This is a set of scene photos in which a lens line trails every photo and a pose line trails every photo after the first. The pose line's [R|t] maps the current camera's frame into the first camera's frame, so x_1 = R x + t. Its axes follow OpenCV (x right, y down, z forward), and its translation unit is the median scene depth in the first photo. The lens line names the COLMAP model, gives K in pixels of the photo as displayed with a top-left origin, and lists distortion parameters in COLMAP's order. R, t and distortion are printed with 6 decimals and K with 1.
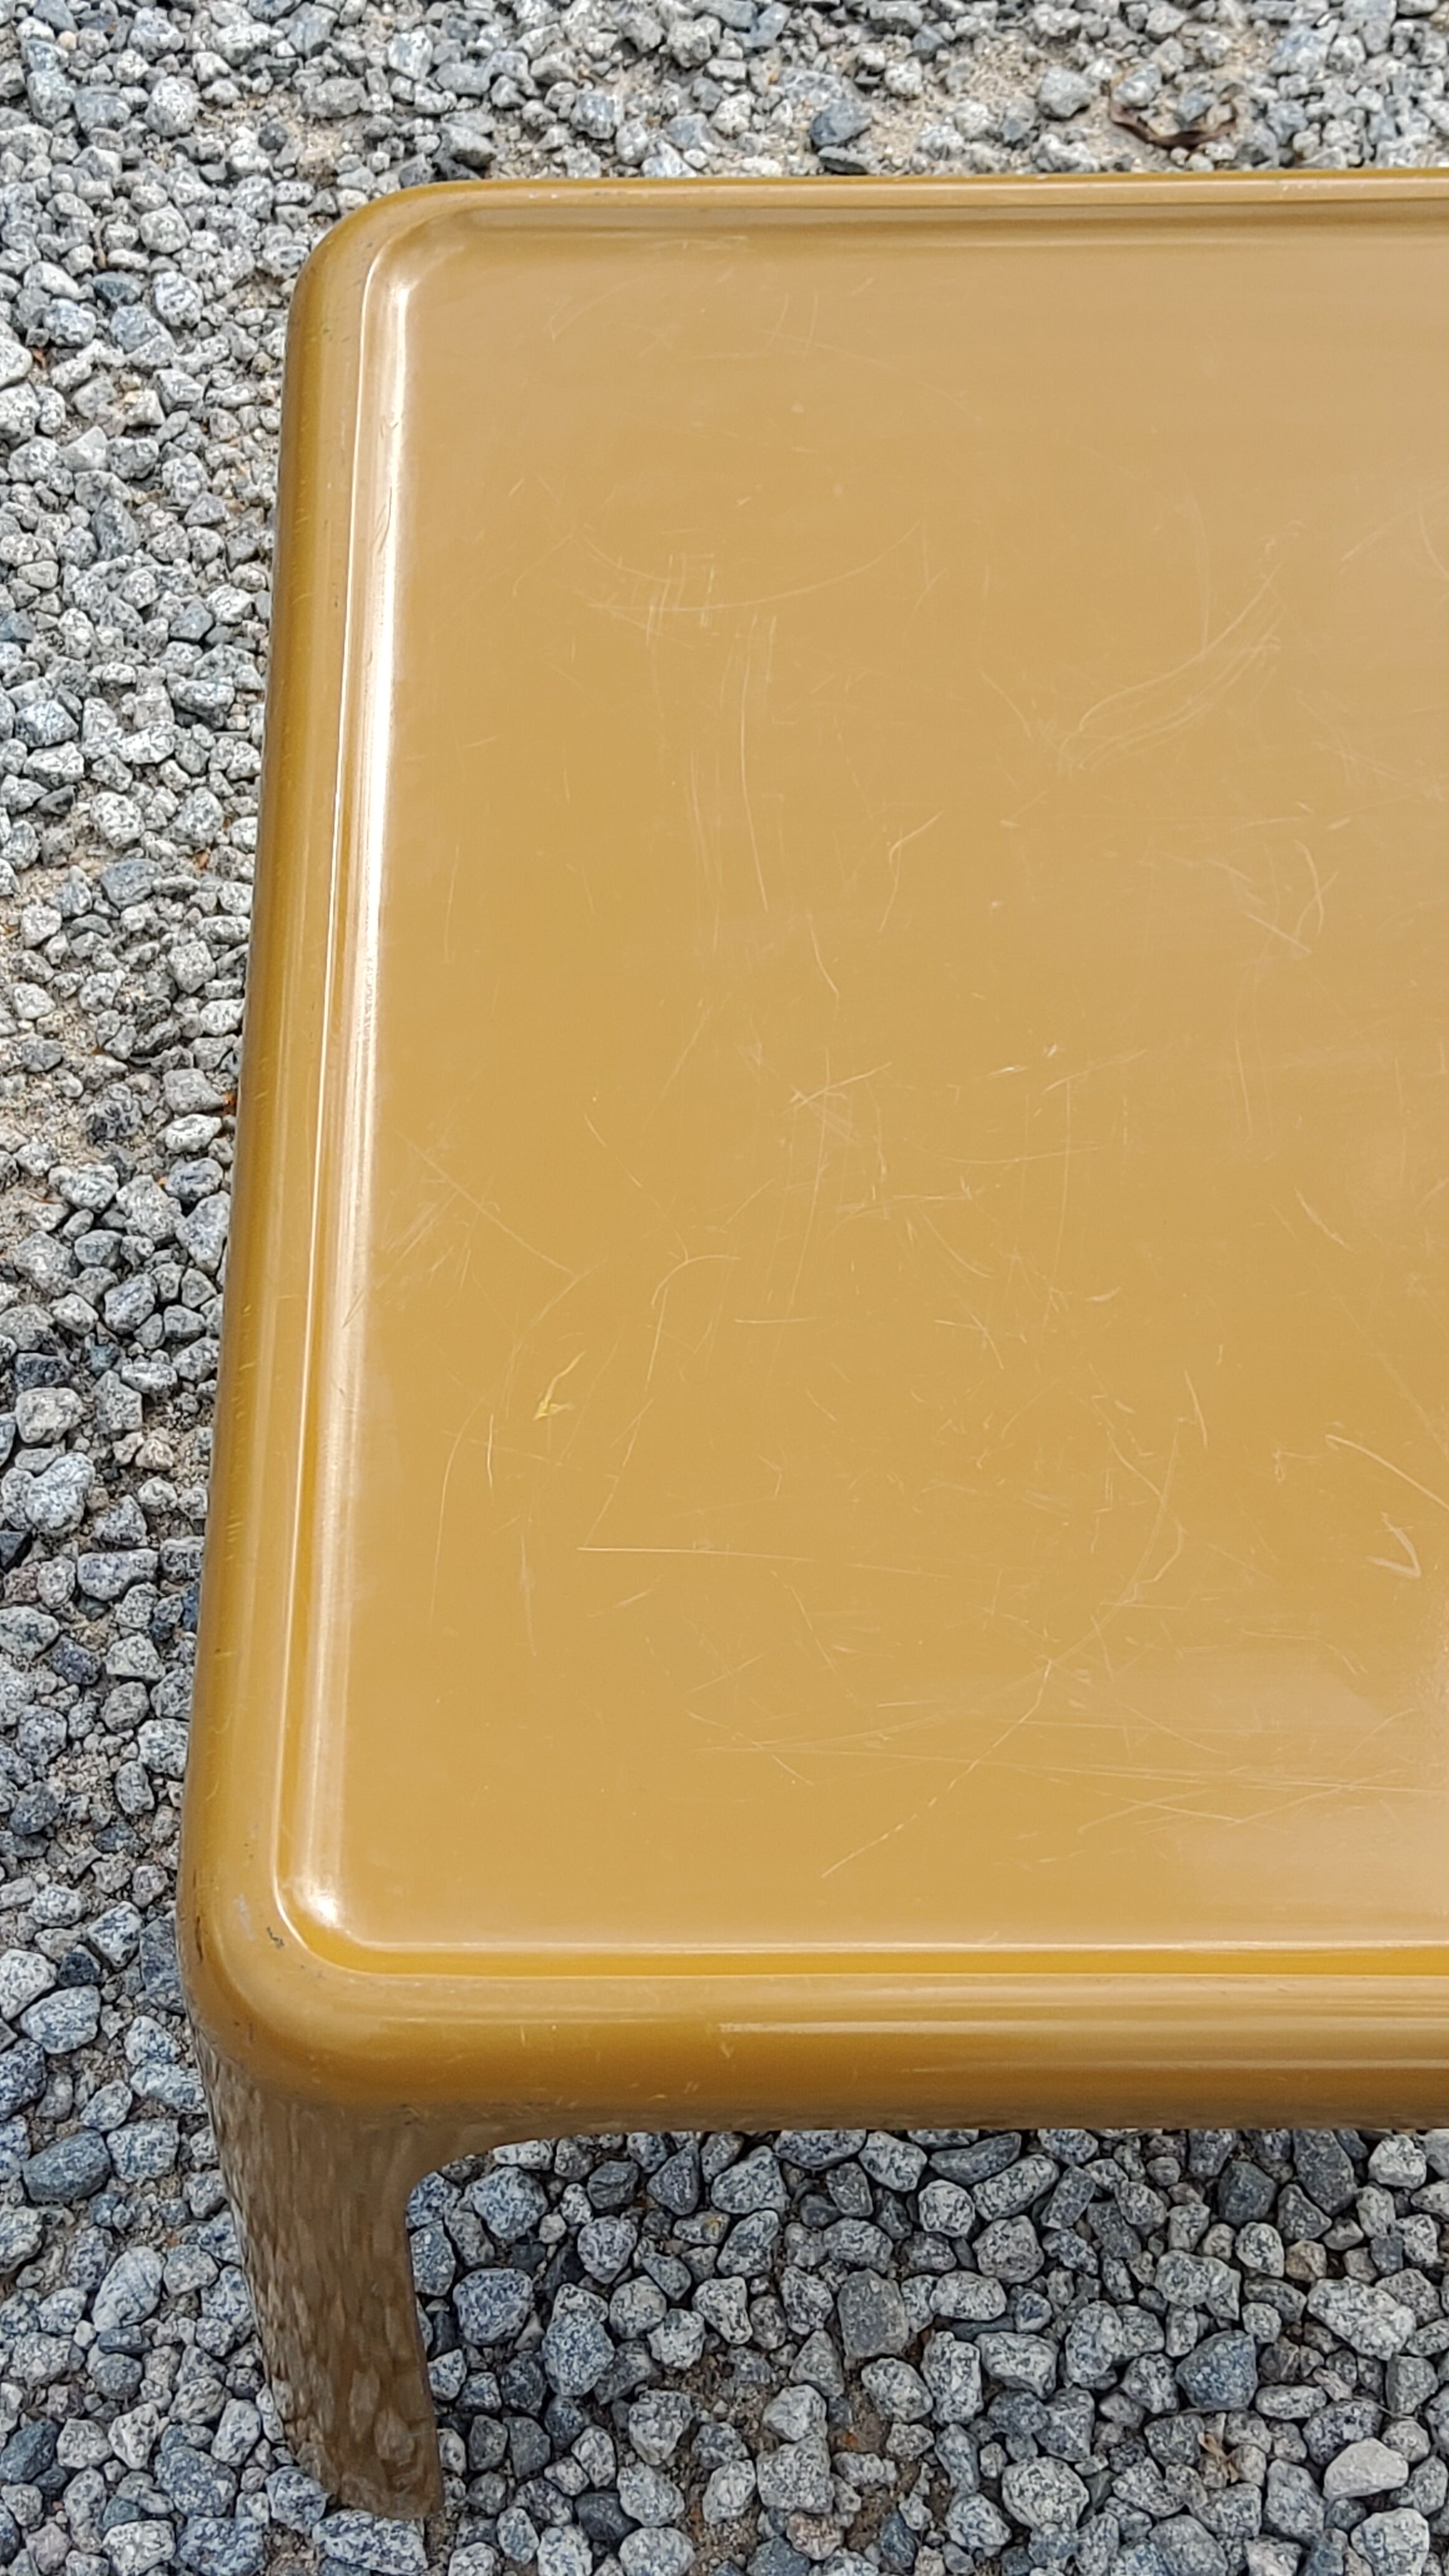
lens RADIAL K [[3844.0, 0, 742.7], [0, 3844.0, 1279.4], [0, 0, 1]] dist [0.101628, 0.000000]
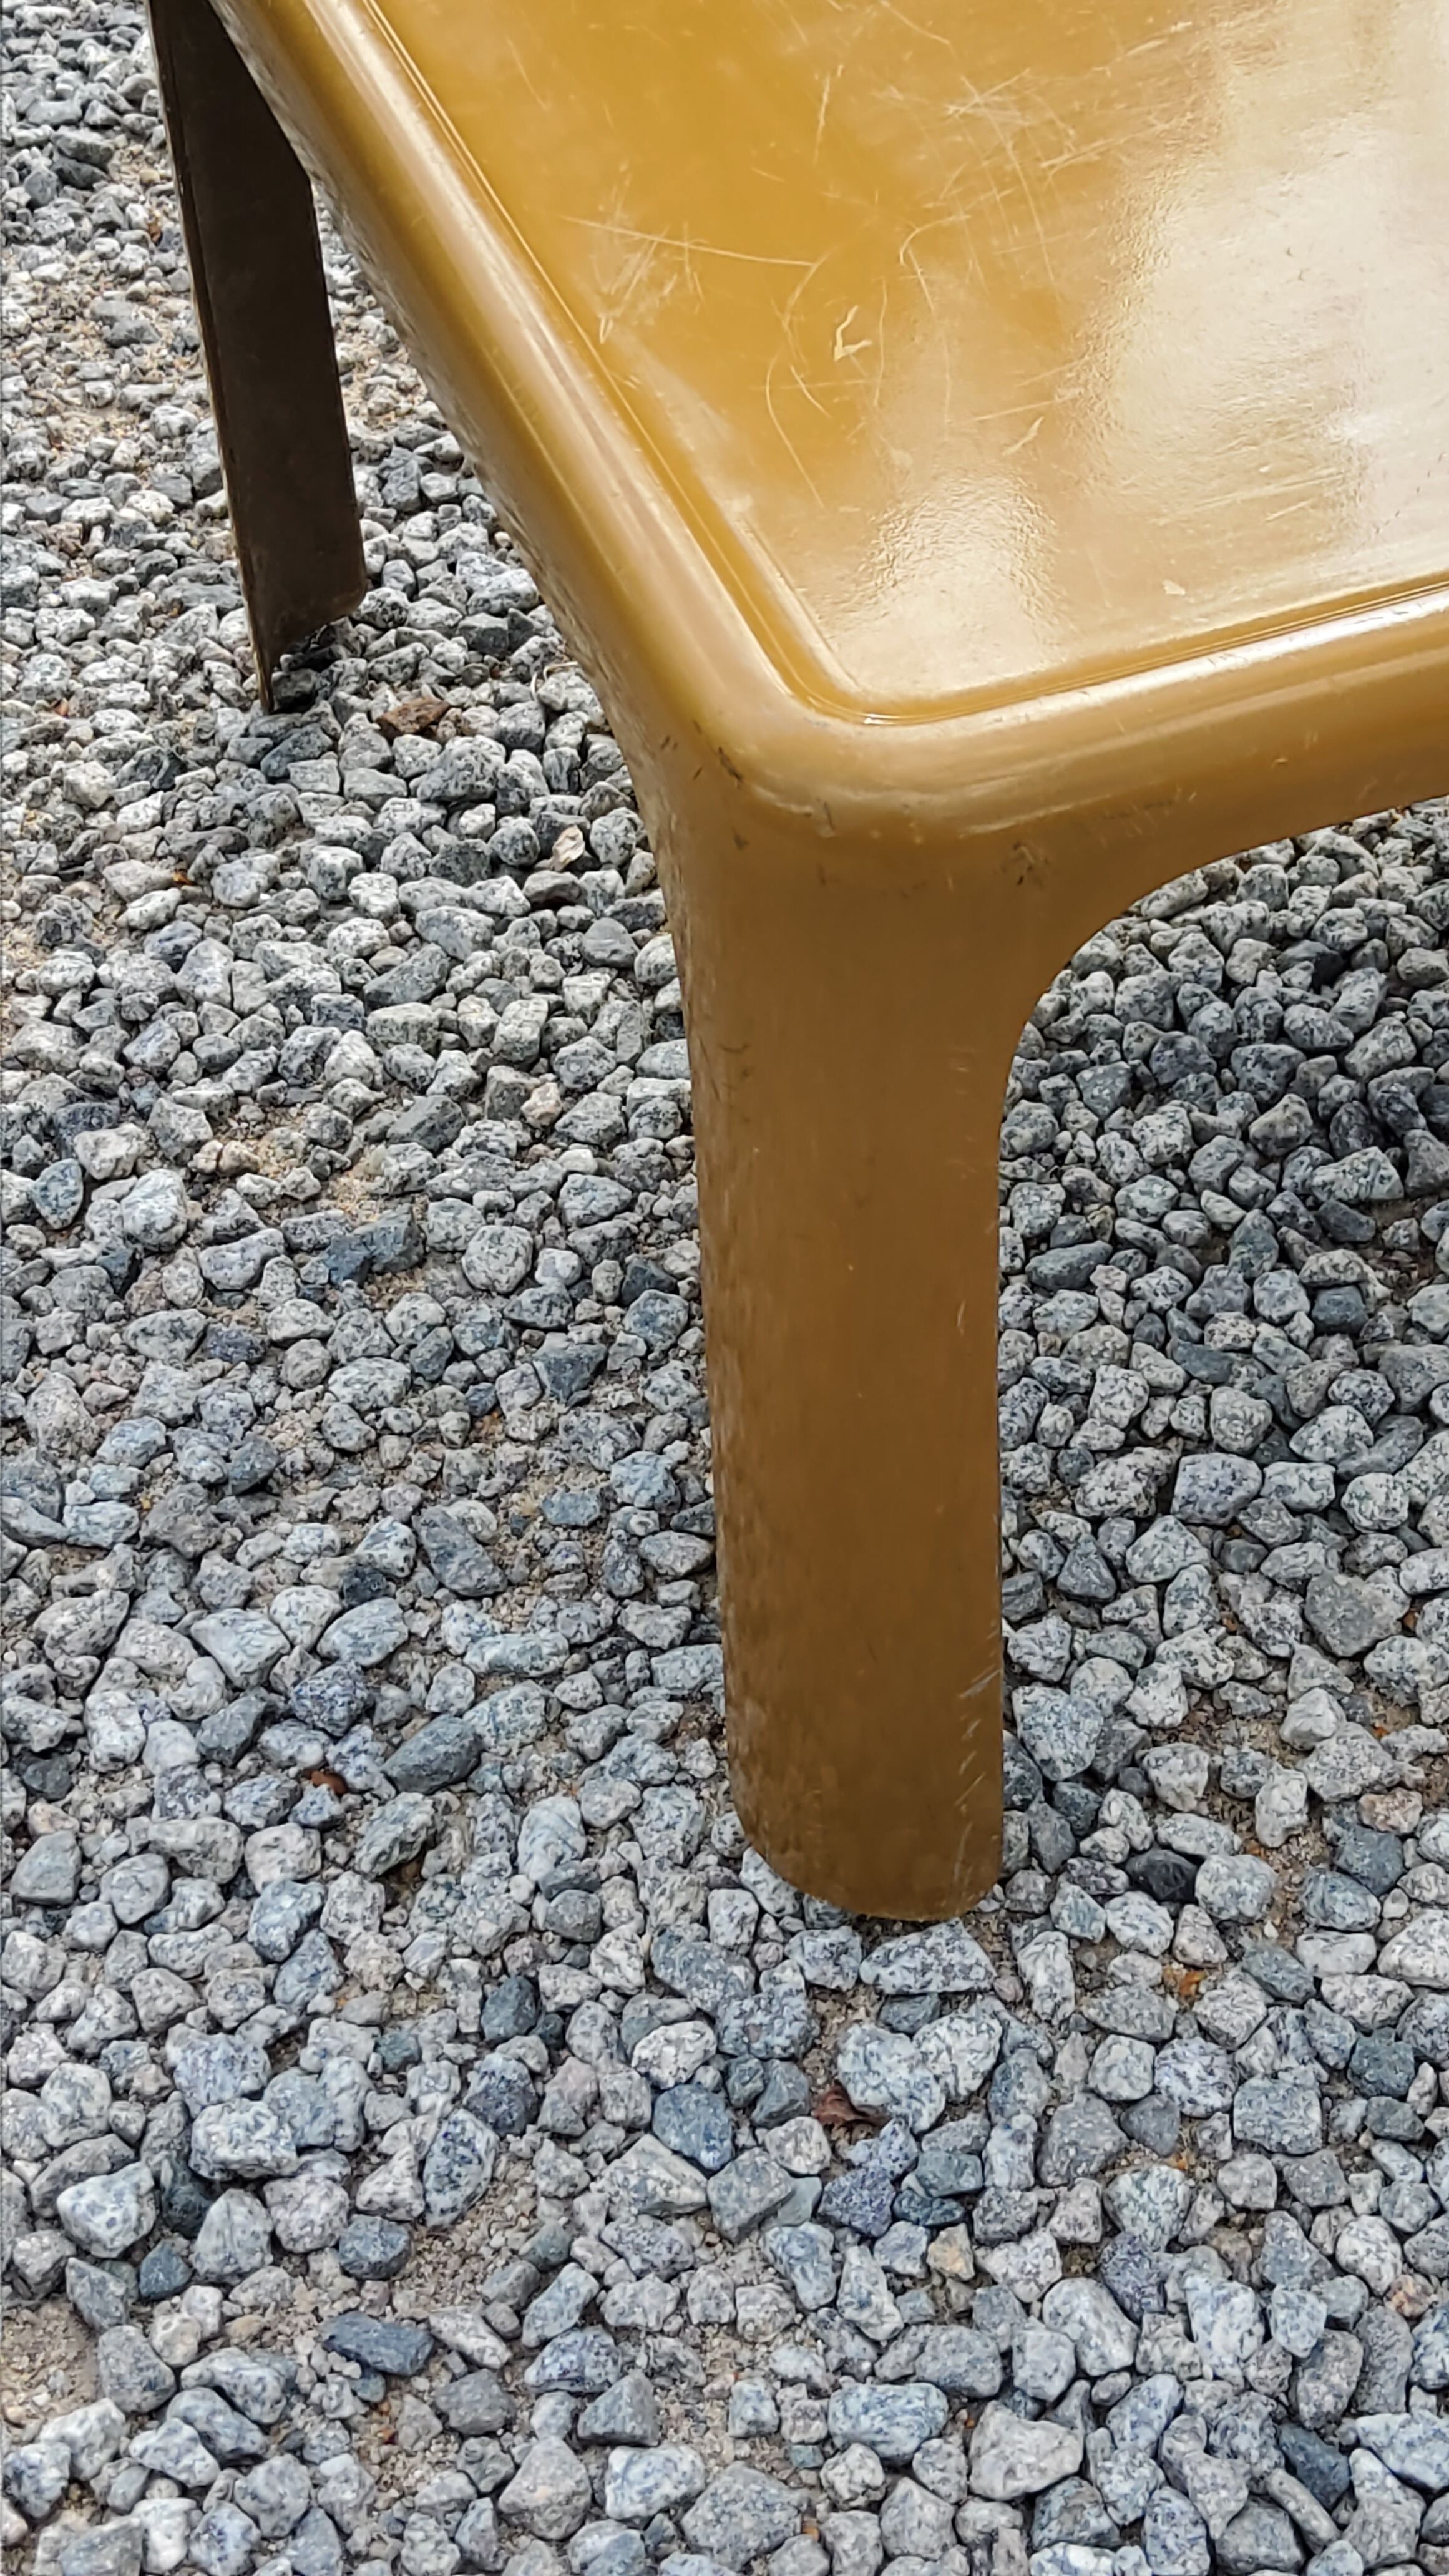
lens RADIAL K [[3844.0, 0, 729.4], [0, 3844.0, 1274.7], [0, 0, 1]] dist [0.101628, 0.000000]
pose [[0.944589, -0.266237, 0.192013, -0.249580], [0.306322, 0.925167, -0.224126, 0.345166], [-0.117973, 0.270525, 0.955457, 0.134634]]
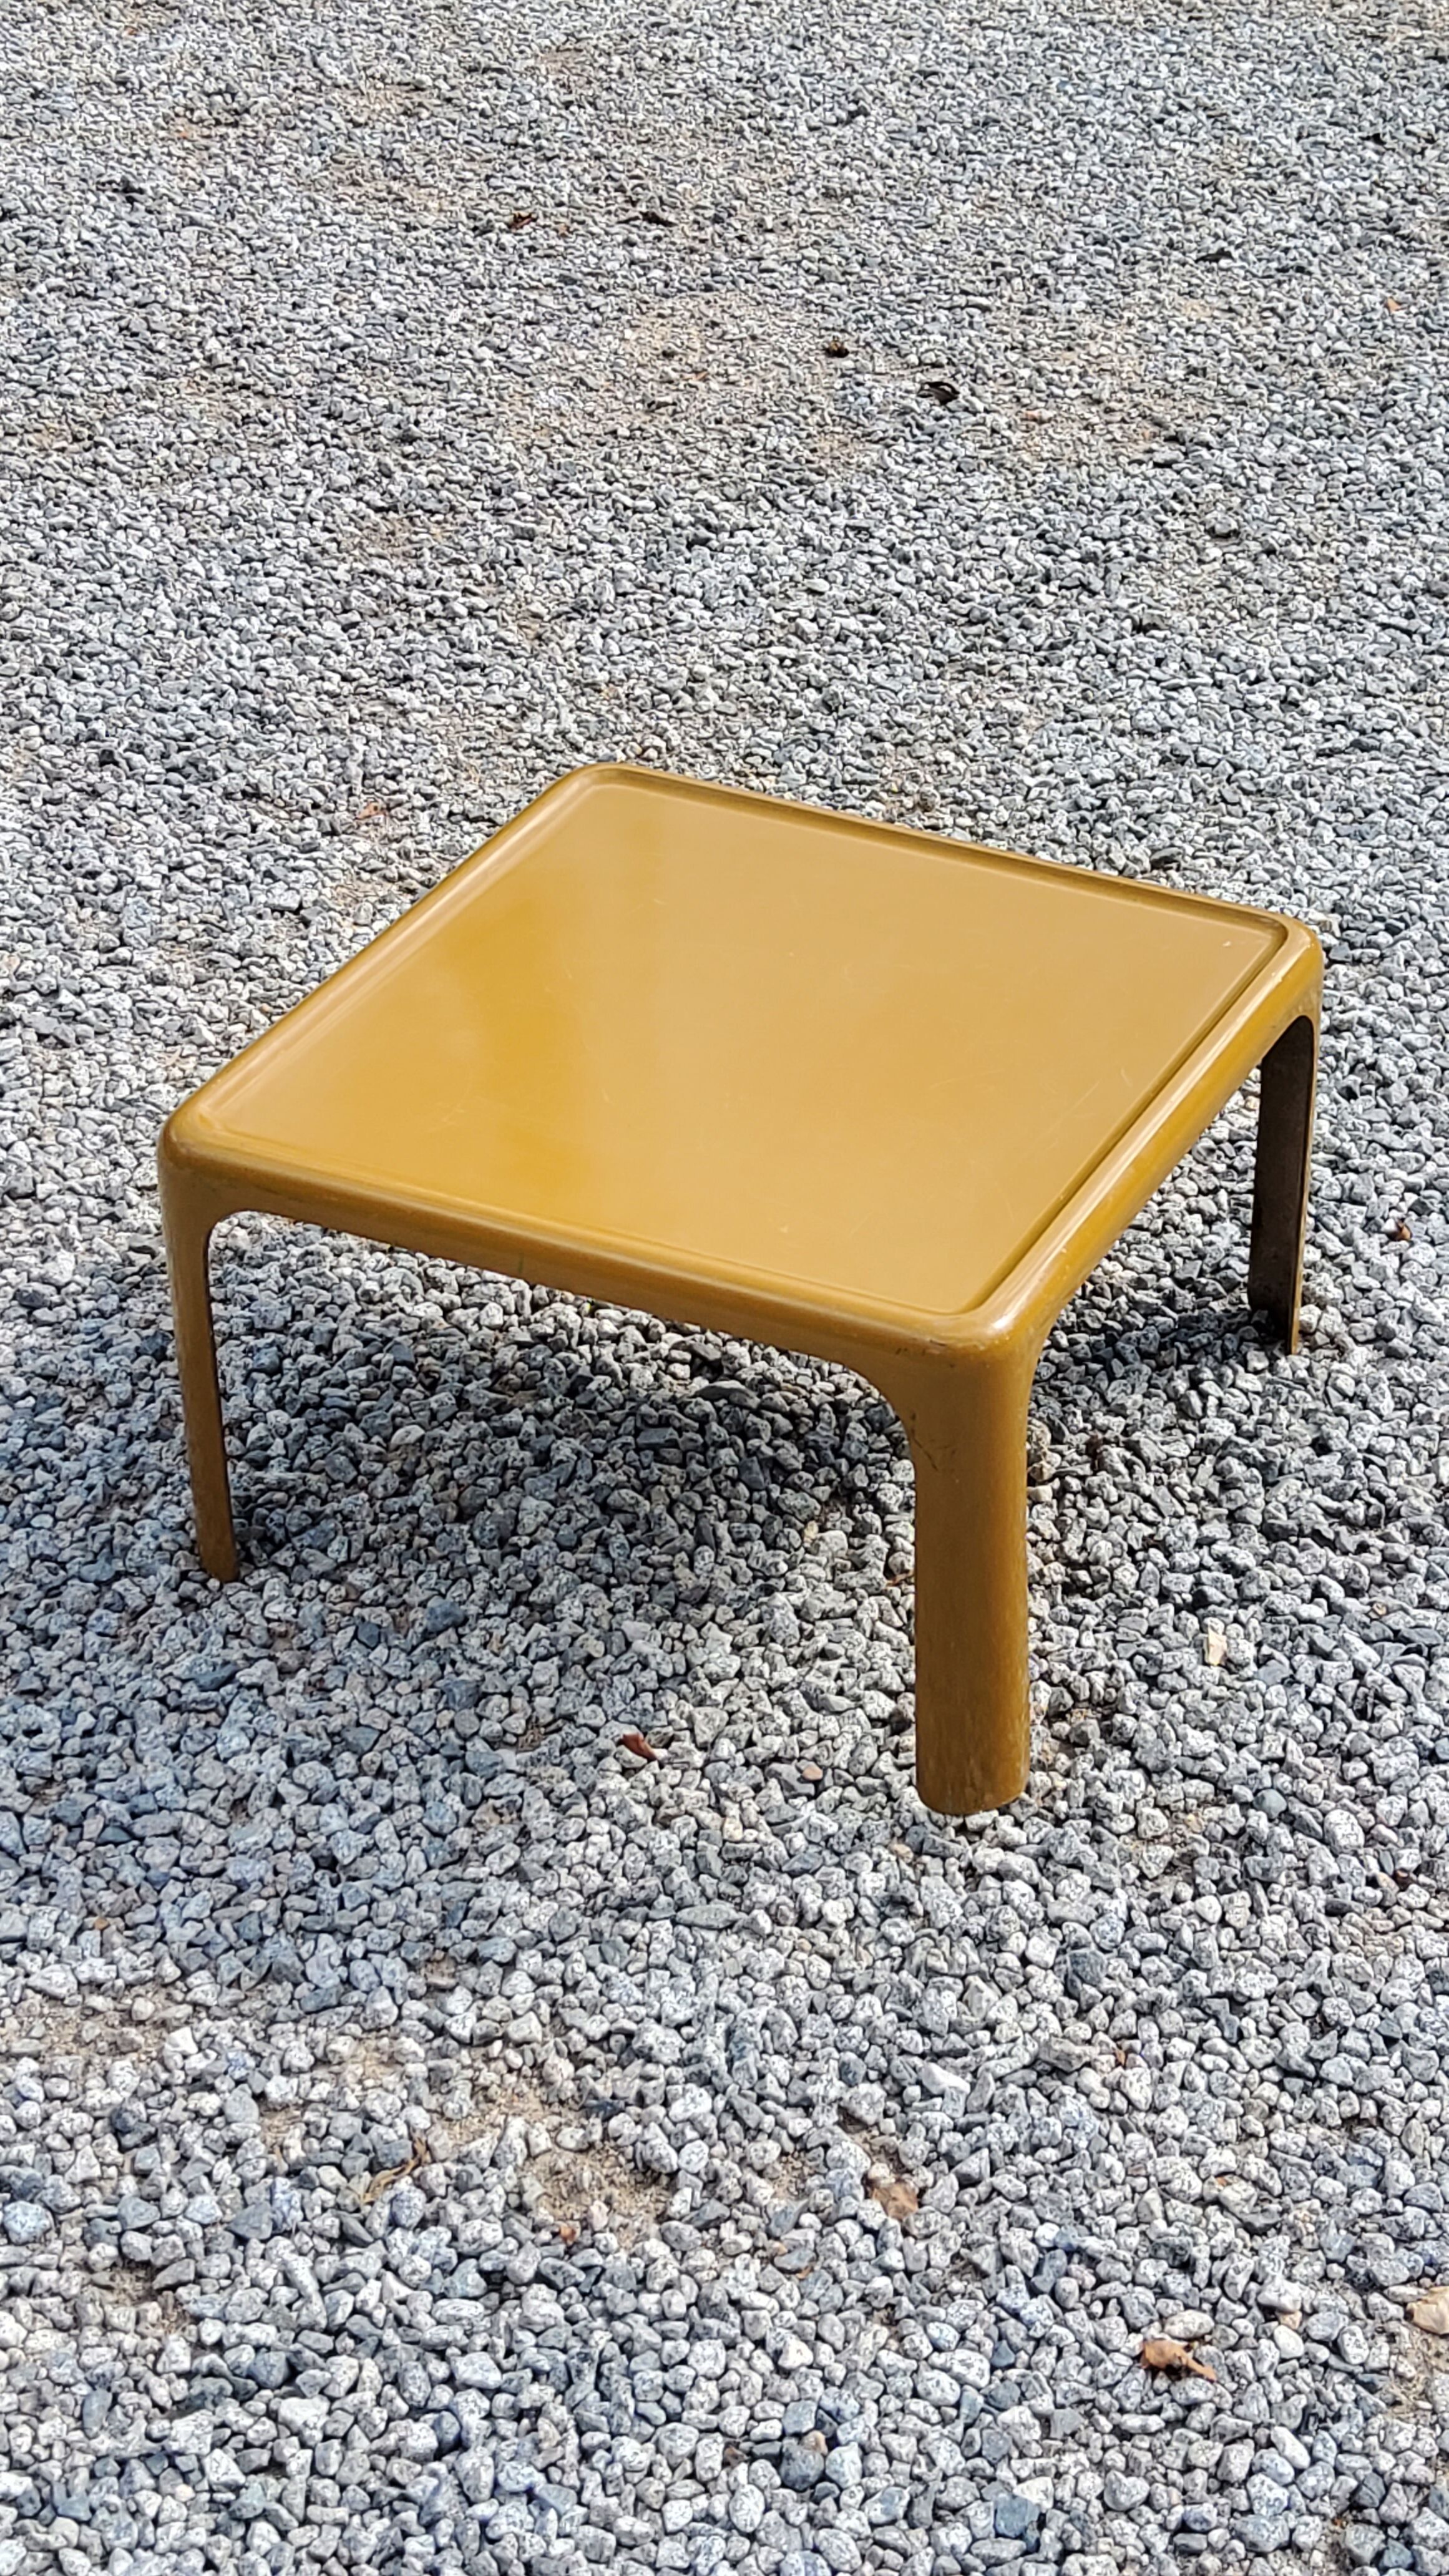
lens RADIAL K [[3844.0, 0, 733.4], [0, 3844.0, 1283.9], [0, 0, 1]] dist [0.101628, 0.000000]
pose [[0.829835, 0.298321, -0.471570, 0.968522], [-0.474460, 0.822026, -0.314899, 1.767053], [0.293702, 0.485055, 0.823687, -1.432031]]
